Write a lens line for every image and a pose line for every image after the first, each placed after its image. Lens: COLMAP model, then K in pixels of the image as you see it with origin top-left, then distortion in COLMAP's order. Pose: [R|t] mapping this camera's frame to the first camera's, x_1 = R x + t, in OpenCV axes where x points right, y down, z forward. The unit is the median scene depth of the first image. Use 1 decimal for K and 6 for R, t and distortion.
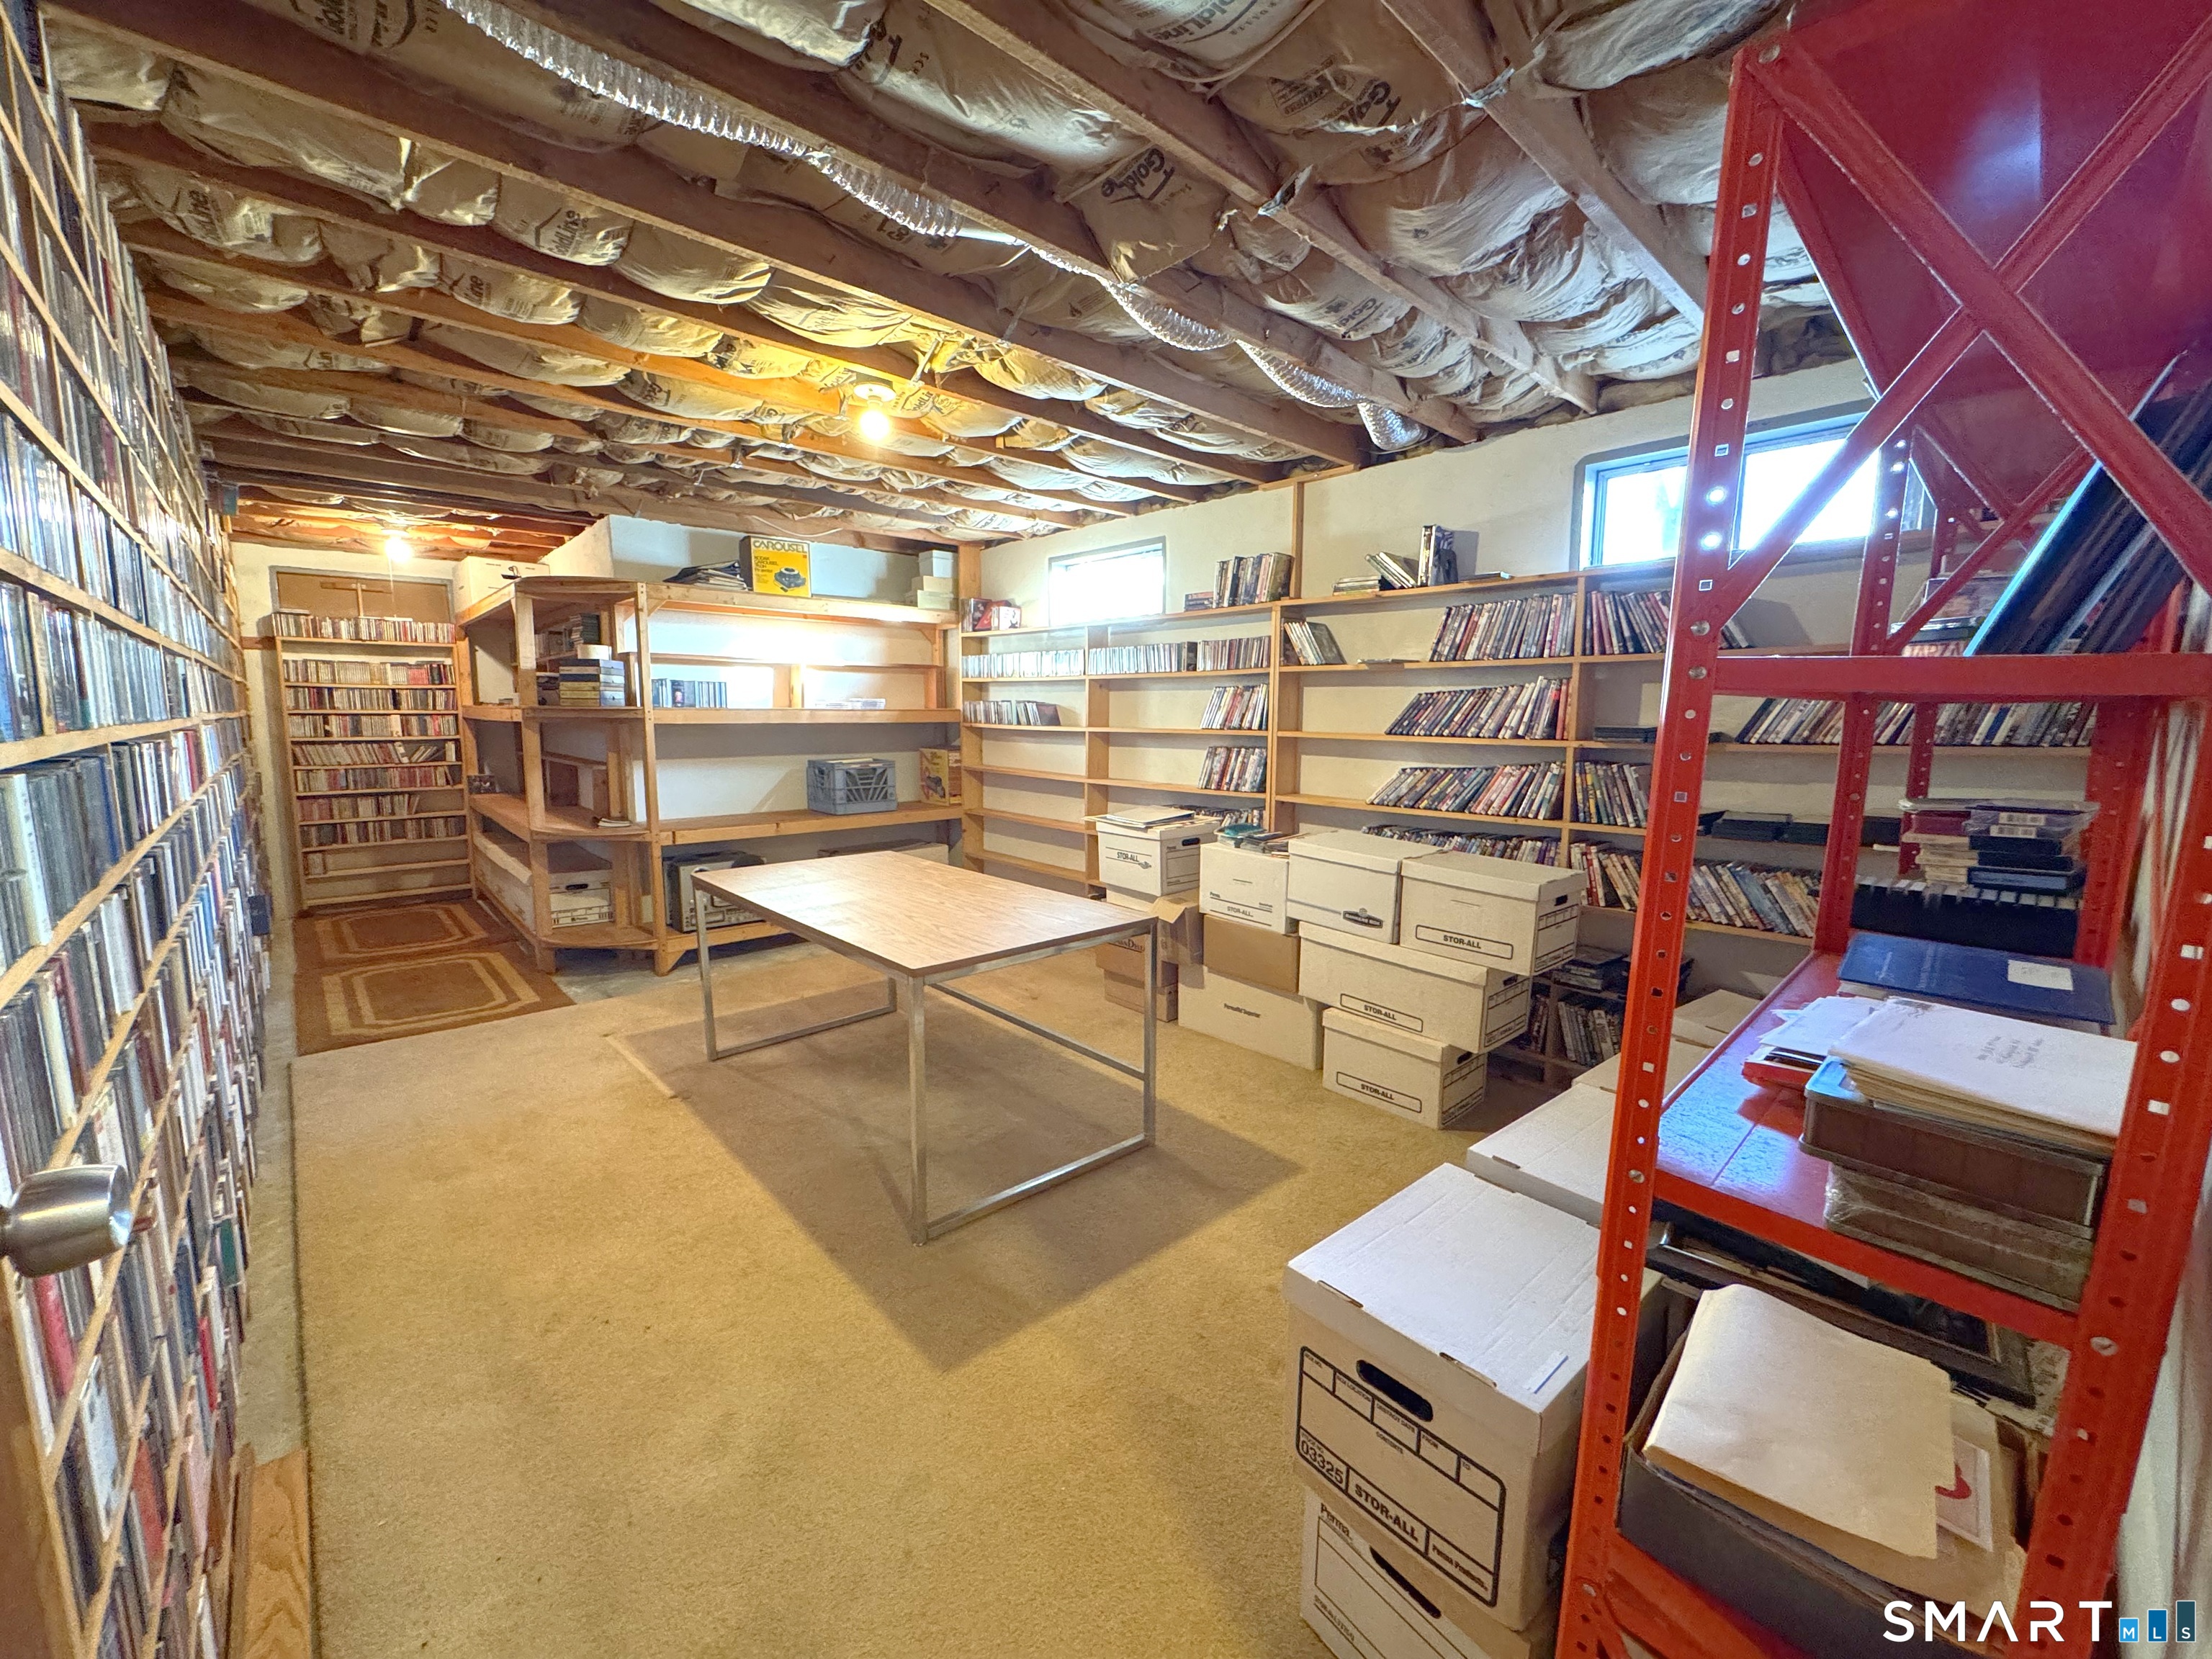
lens RADIAL K [[883.3, 0, 1106.0], [0, 883.3, 829.5], [0, 0, 1]] dist [-0.008191, -0.000058]
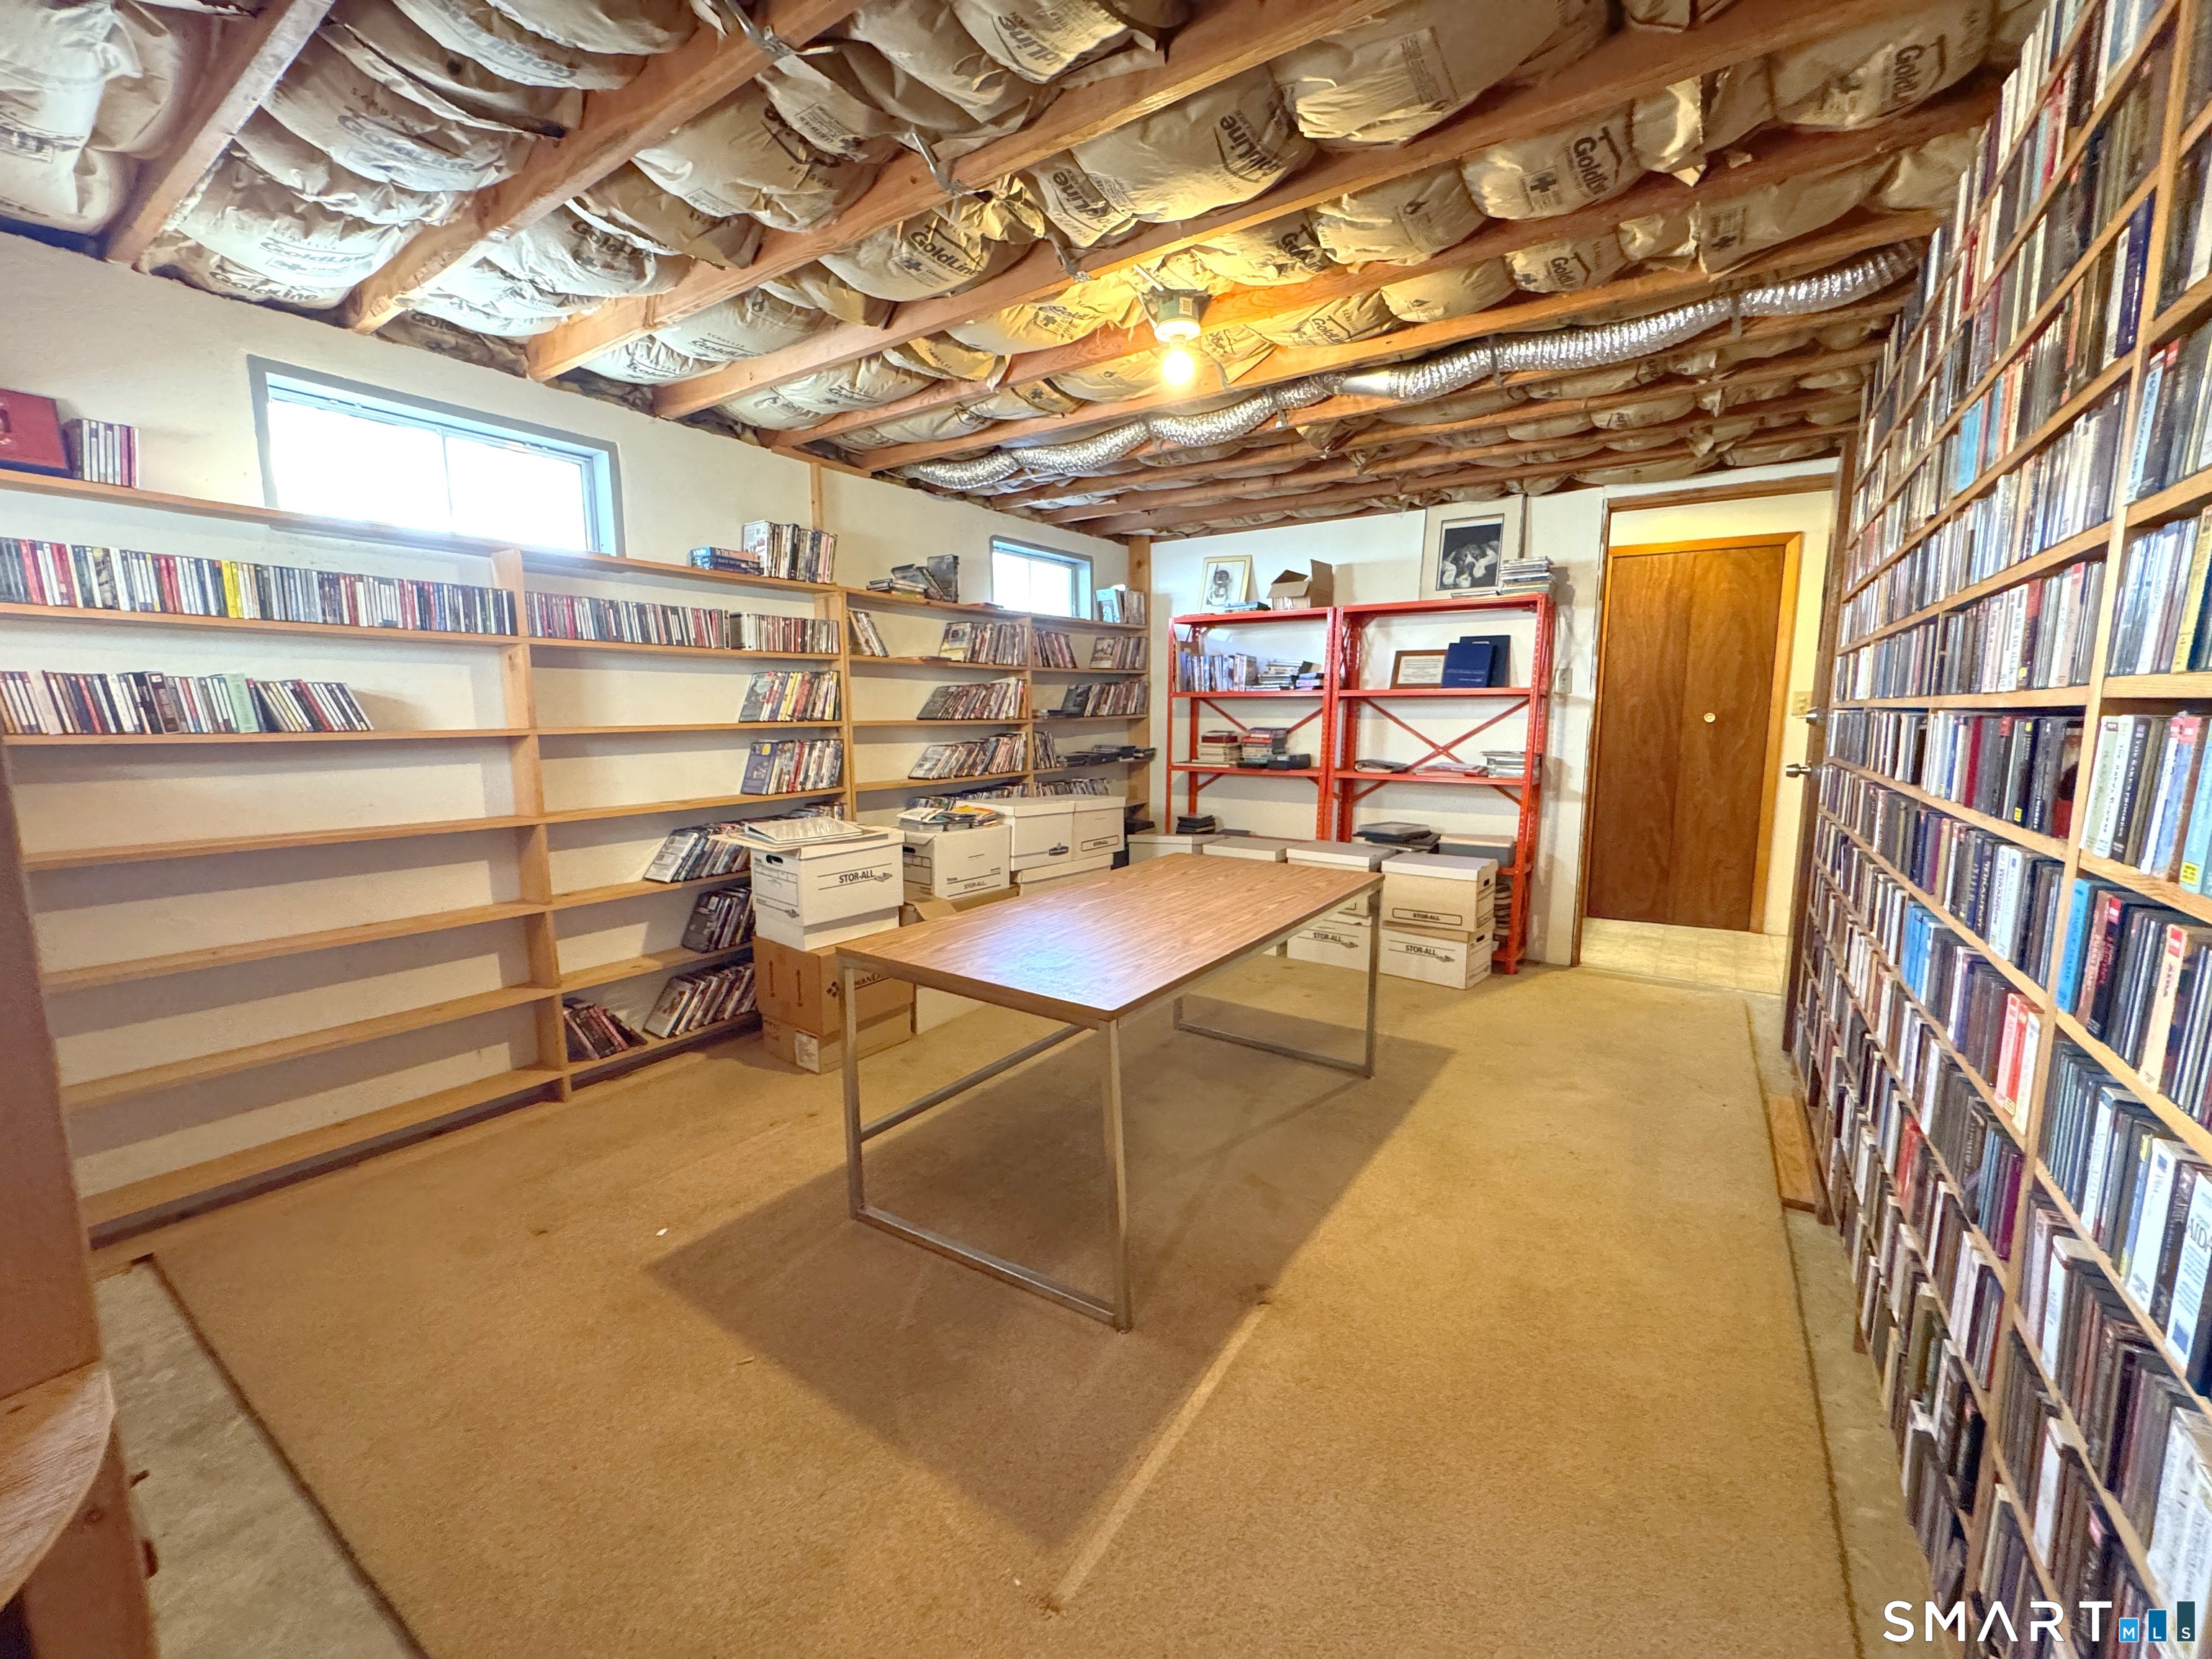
lens RADIAL K [[883.3, 0, 1106.0], [0, 883.3, 829.5], [0, 0, 1]] dist [-0.008191, -0.000058]
pose [[-0.227251, -0.135895, 0.964308, -0.829618], [0.135229, 0.976218, 0.169442, -0.121699], [-0.964401, 0.168908, -0.203469, 0.951778]]
